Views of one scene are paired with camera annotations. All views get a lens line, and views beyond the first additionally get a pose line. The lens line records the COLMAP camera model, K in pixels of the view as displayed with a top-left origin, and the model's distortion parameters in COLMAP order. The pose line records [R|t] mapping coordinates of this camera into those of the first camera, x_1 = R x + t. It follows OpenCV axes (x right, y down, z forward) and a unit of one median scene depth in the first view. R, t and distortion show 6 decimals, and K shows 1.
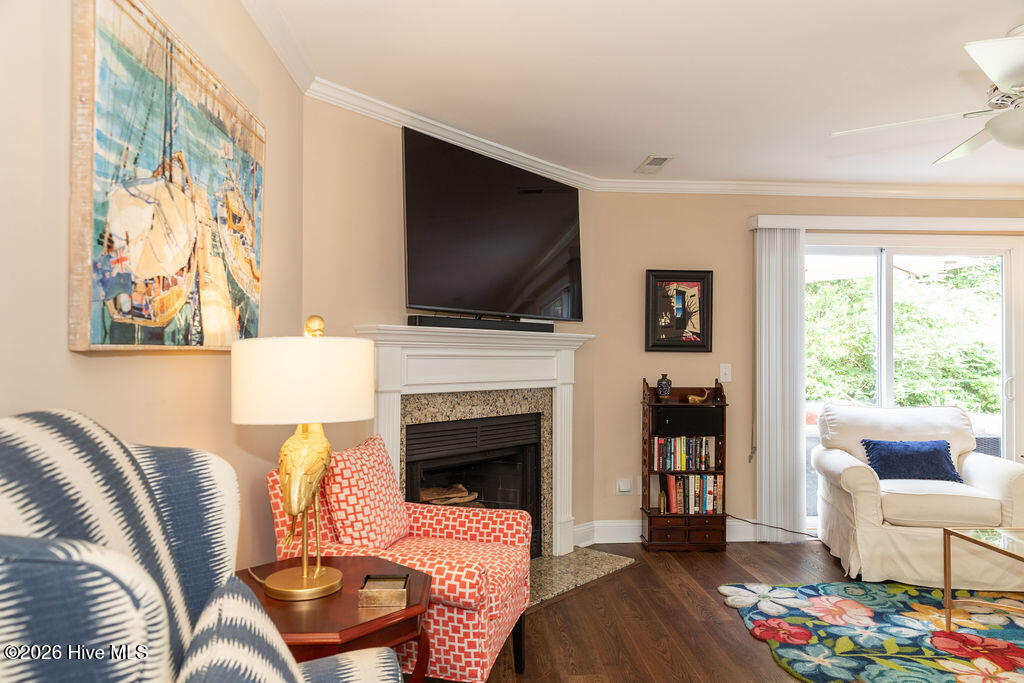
lens RADIAL K [[698.7, 0, 518.1], [0, 698.7, 319.5], [0, 0, 1]] dist [0.011546, -0.003629]
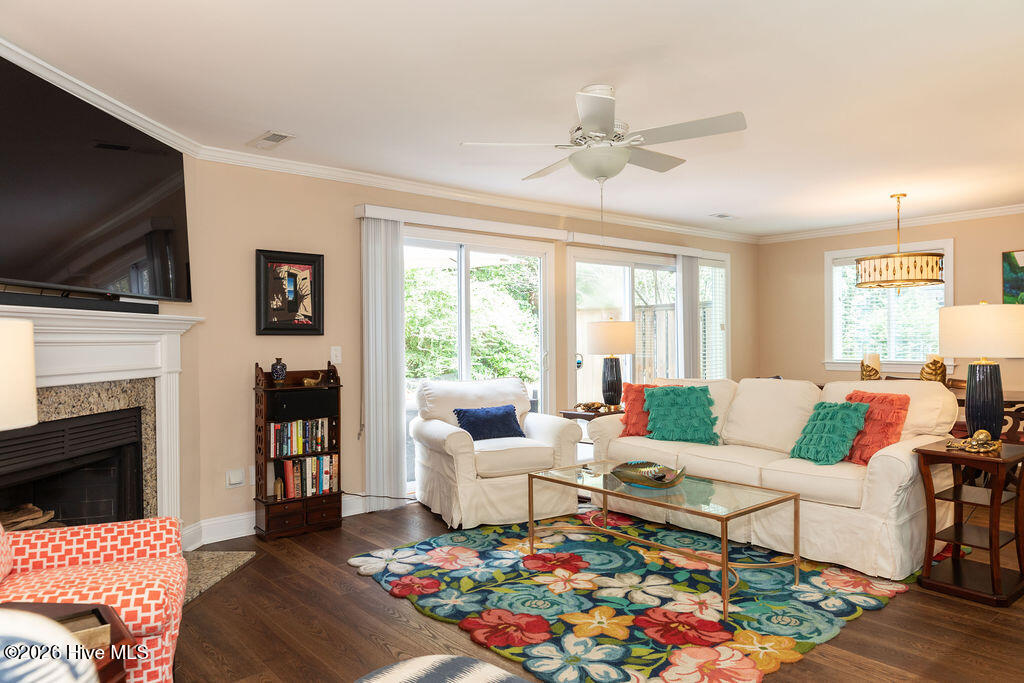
lens RADIAL K [[698.7, 0, 518.1], [0, 698.7, 319.5], [0, 0, 1]] dist [0.011546, -0.003629]
pose [[0.788860, 0.003818, 0.614561, -0.134771], [-0.017917, 0.999699, 0.016789, 0.002144], [-0.614312, -0.024255, 0.788691, 0.028998]]
